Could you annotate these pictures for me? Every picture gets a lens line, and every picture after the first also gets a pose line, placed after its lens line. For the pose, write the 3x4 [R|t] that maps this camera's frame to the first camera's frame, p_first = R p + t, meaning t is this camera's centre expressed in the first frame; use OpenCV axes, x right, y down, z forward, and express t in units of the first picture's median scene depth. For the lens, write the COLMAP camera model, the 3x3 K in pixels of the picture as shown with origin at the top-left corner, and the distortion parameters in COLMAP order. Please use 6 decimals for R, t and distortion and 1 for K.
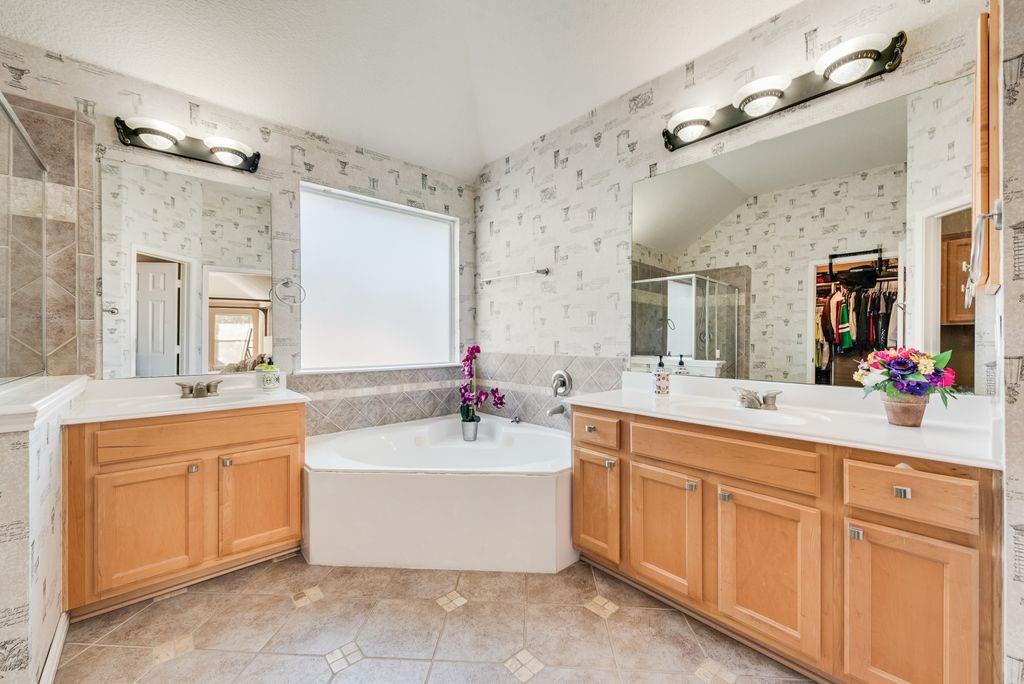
lens RADIAL K [[394.1, 0, 509.5], [0, 394.1, 341.0], [0, 0, 1]] dist [0.007348, -0.001027]
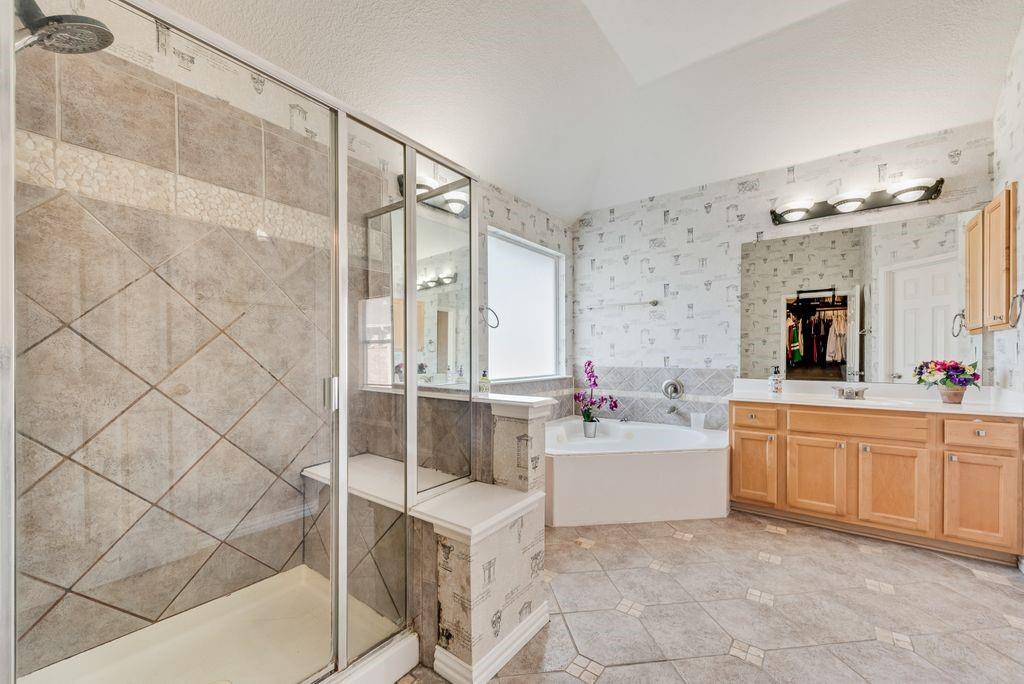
lens RADIAL K [[394.1, 0, 515.1], [0, 394.1, 357.9], [0, 0, 1]] dist [0.007348, -0.001027]
pose [[0.981620, -0.002639, 0.190829, -0.673847], [0.002323, 0.999996, 0.001882, 0.000045], [-0.190833, -0.001404, 0.981622, -0.200204]]
